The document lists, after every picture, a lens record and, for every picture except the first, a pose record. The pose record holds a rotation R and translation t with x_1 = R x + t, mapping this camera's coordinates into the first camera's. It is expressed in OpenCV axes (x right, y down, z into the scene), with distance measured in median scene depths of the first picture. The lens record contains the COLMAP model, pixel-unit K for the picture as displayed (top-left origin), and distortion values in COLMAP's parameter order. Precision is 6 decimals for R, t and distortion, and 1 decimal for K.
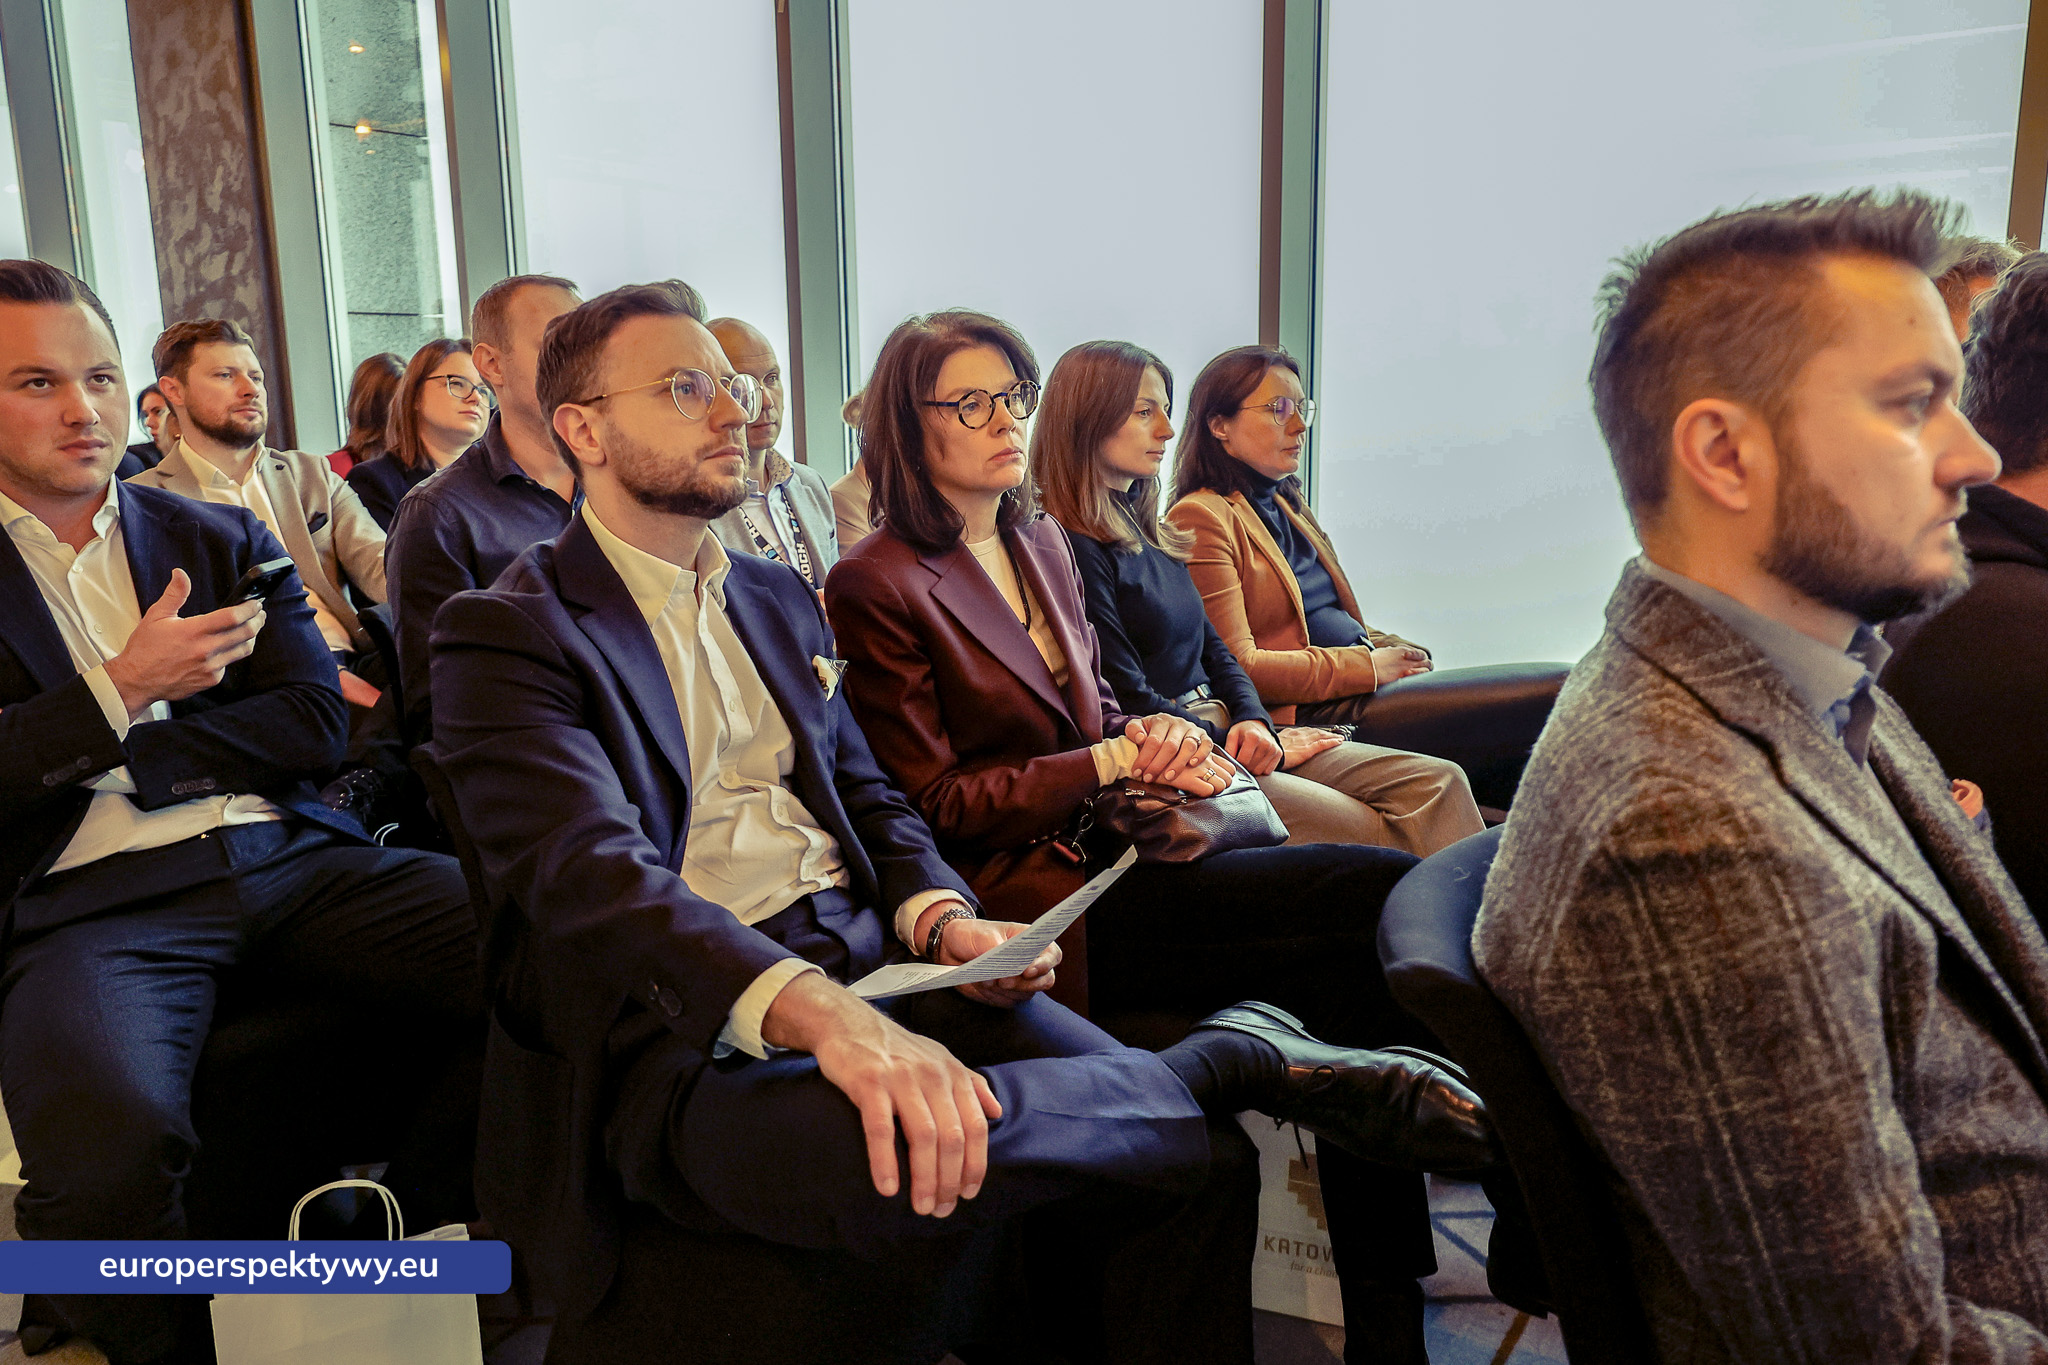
lens RADIAL K [[1589.2, 0, 1024.0], [0, 1589.2, 682.5], [0, 0, 1]] dist [0.008810, 0.005621]
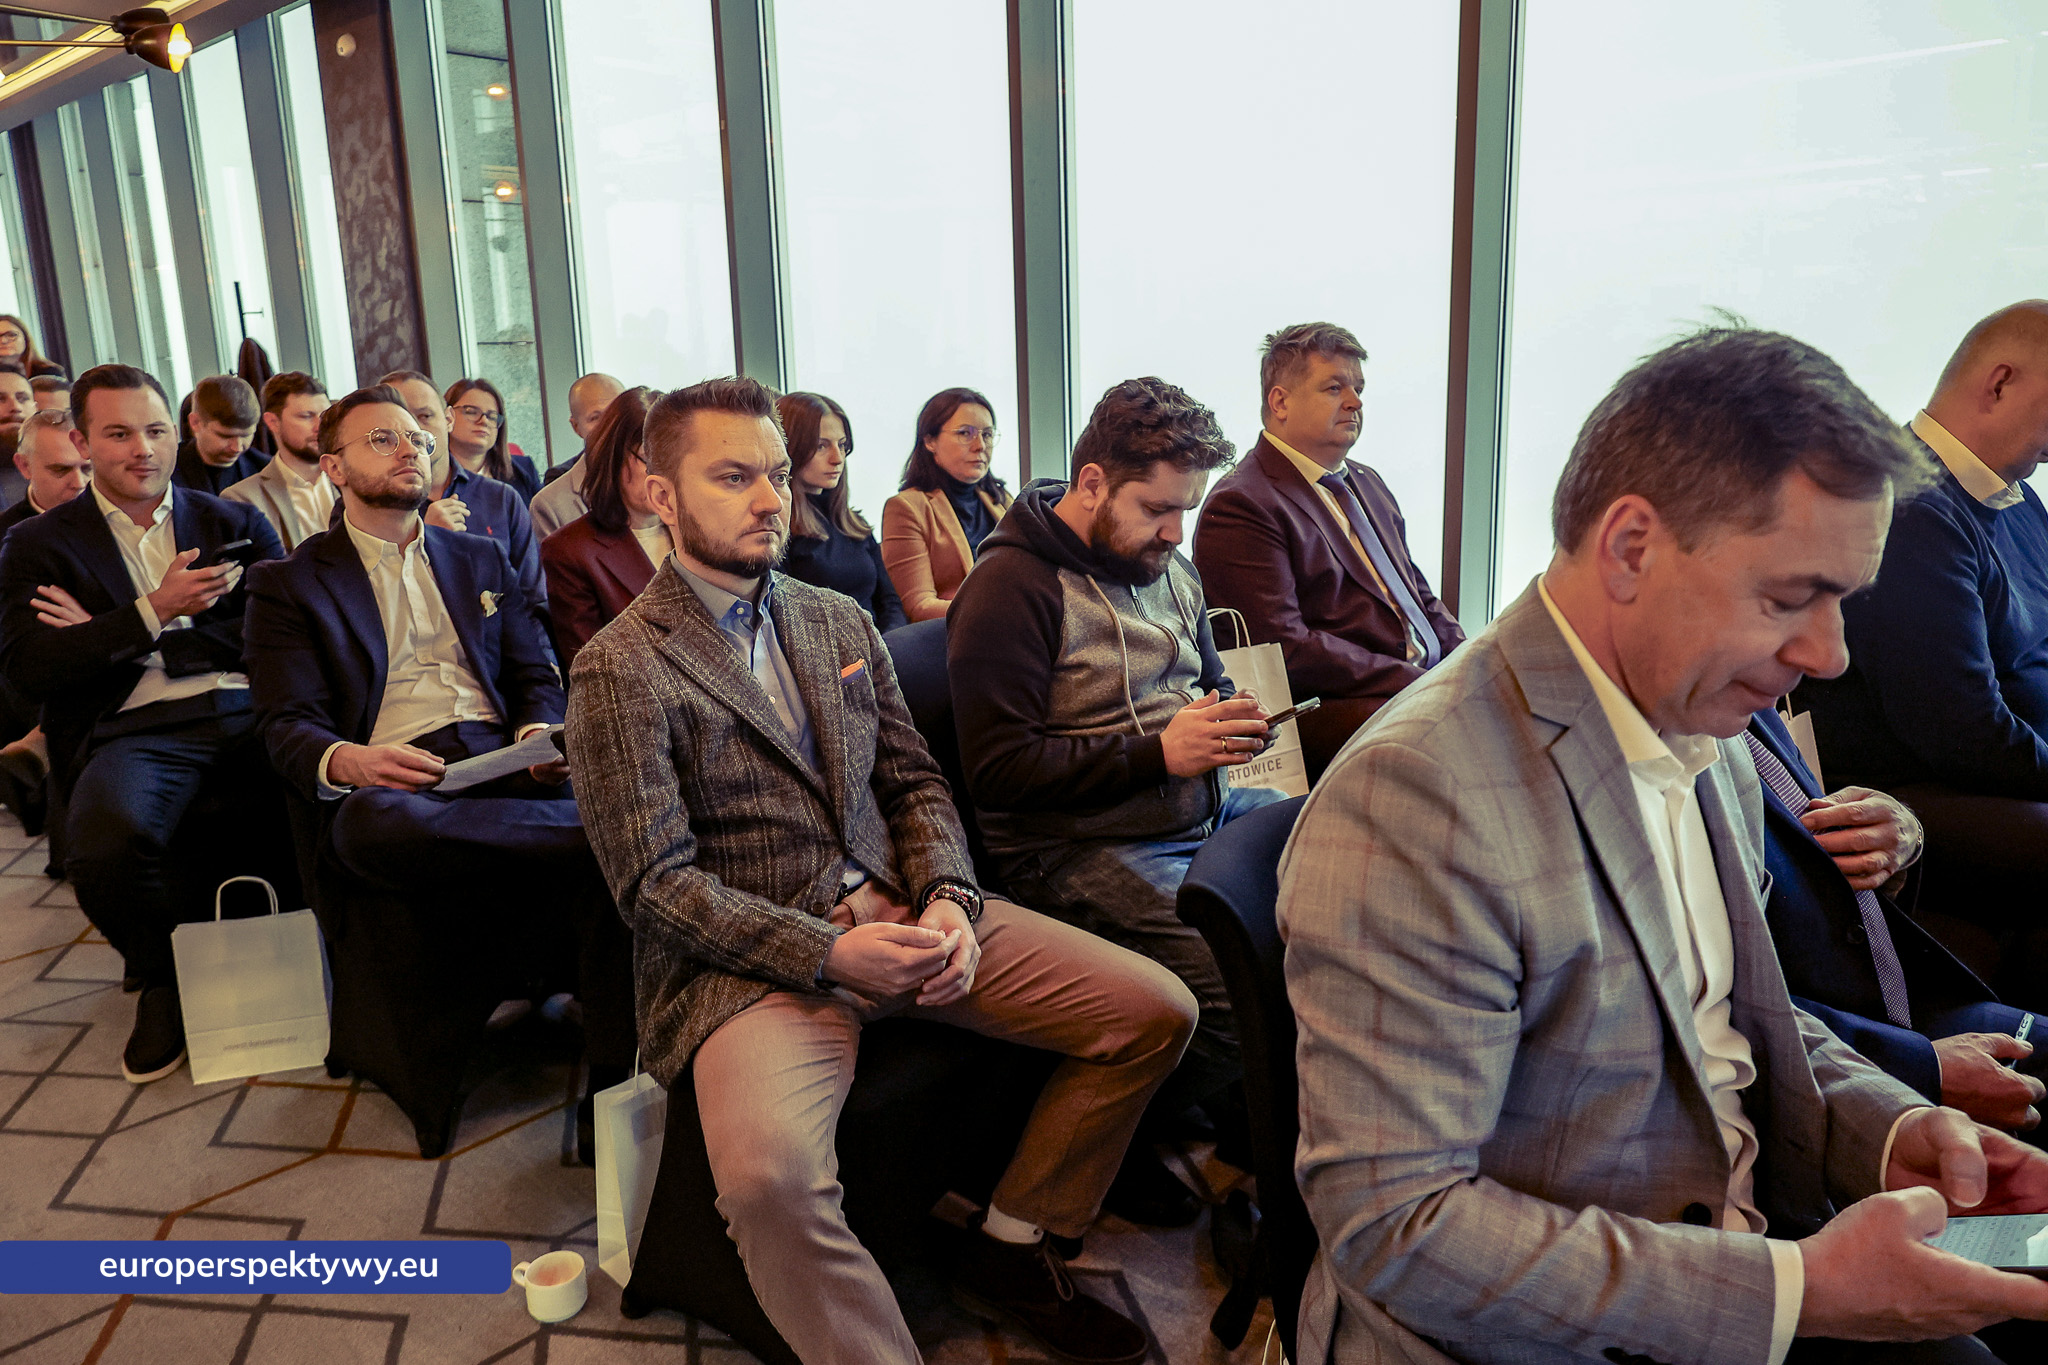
lens RADIAL K [[1448.0, 0, 1020.7], [0, 1448.0, 710.9], [0, 0, 1]] dist [0.001186, -0.001712]
pose [[0.990327, 0.022796, -0.136864, 0.210452], [-0.015969, 0.998582, 0.050777, 0.006829], [0.137828, -0.048100, 0.989288, -0.161708]]
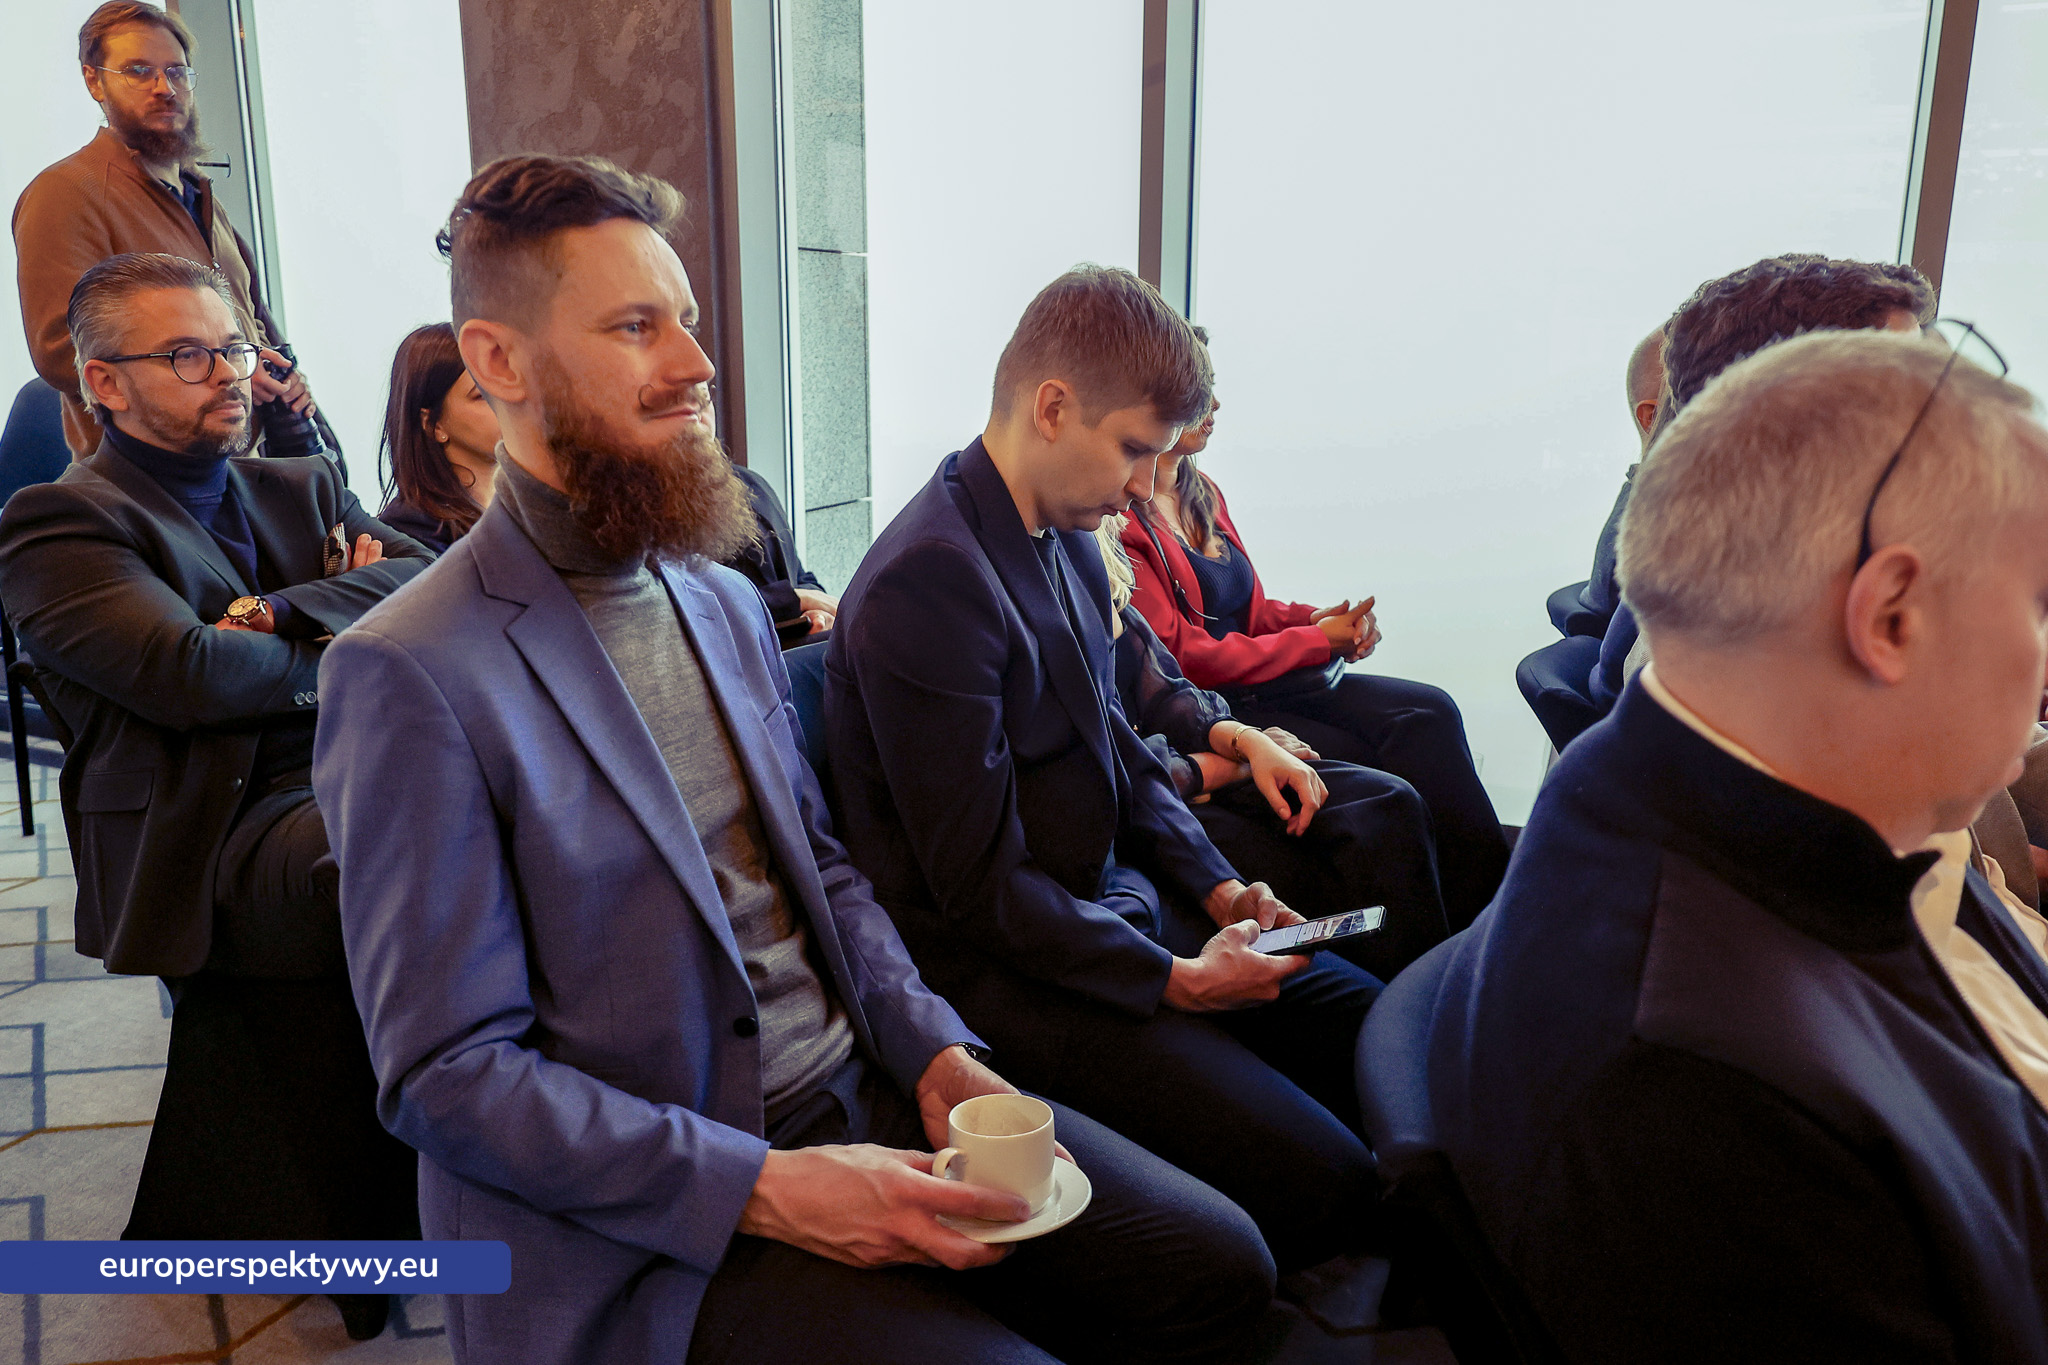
lens RADIAL K [[1589.2, 0, 1024.0], [0, 1589.2, 682.5], [0, 0, 1]] dist [0.008810, 0.005621]
pose [[0.985934, -0.016873, 0.166278, -0.468543], [0.012447, 0.999541, 0.027627, -0.071599], [-0.166668, -0.025168, 0.985692, 0.343292]]
